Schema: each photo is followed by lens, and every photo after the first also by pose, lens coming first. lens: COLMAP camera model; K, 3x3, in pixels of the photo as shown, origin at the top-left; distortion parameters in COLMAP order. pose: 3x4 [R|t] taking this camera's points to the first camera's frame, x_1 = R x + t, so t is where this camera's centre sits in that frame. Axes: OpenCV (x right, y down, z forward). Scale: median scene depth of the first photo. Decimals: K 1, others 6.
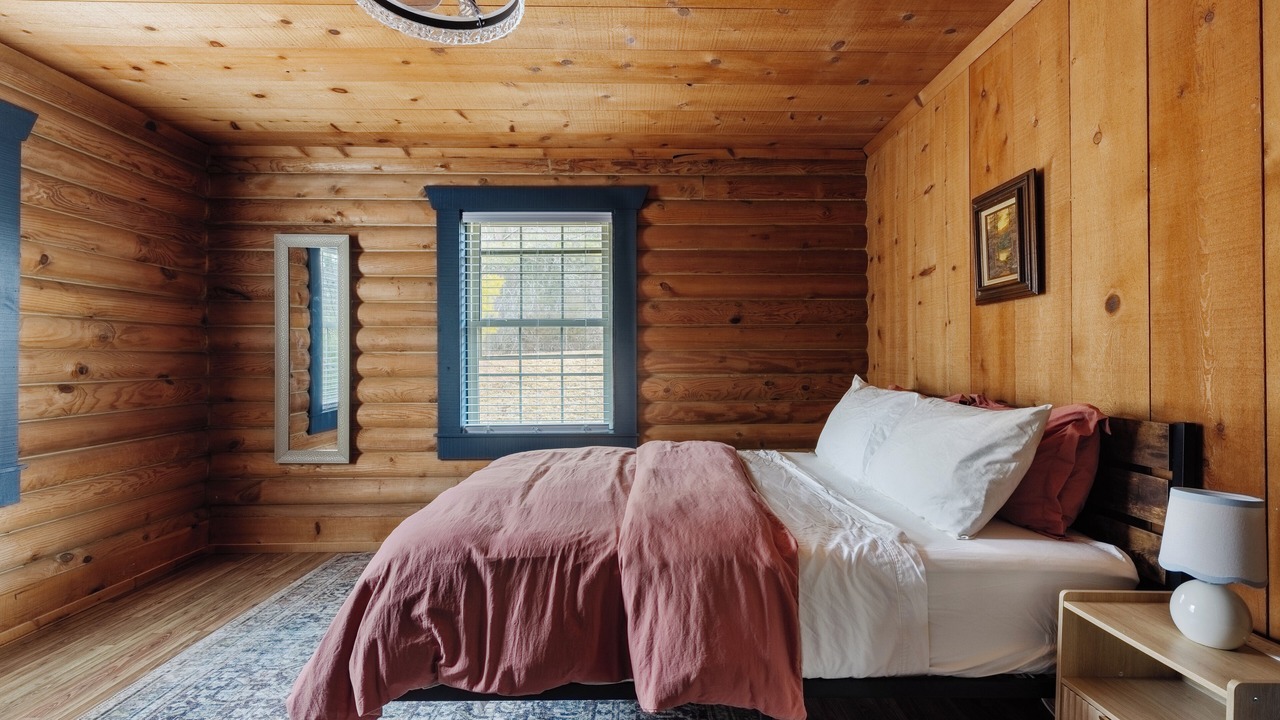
lens RADIAL K [[586.4, 0, 657.3], [0, 586.4, 347.7], [0, 0, 1]] dist [-0.004722, 0.000551]
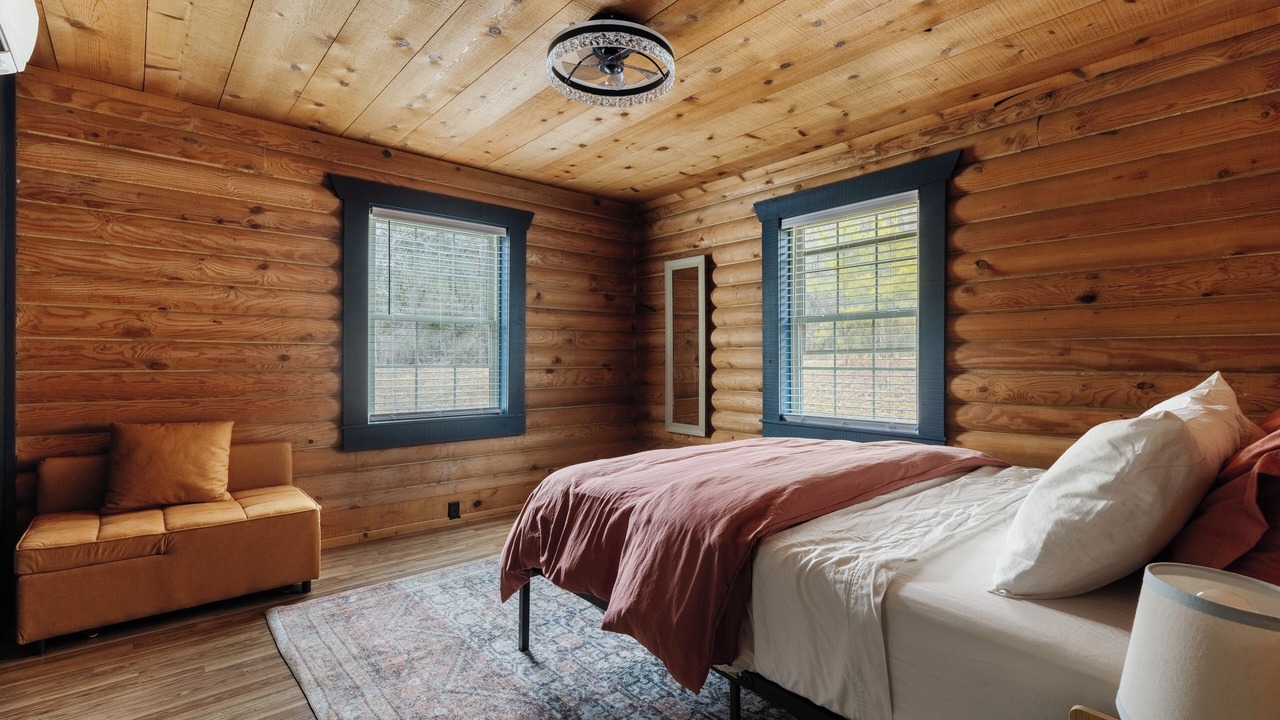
lens RADIAL K [[586.4, 0, 633.4], [0, 586.4, 343.4], [0, 0, 1]] dist [-0.004722, 0.000551]
pose [[0.627807, -0.019663, -0.778120, 0.351327], [0.011884, 0.999806, -0.015676, 0.014701], [0.778278, 0.000595, 0.627920, 0.097592]]
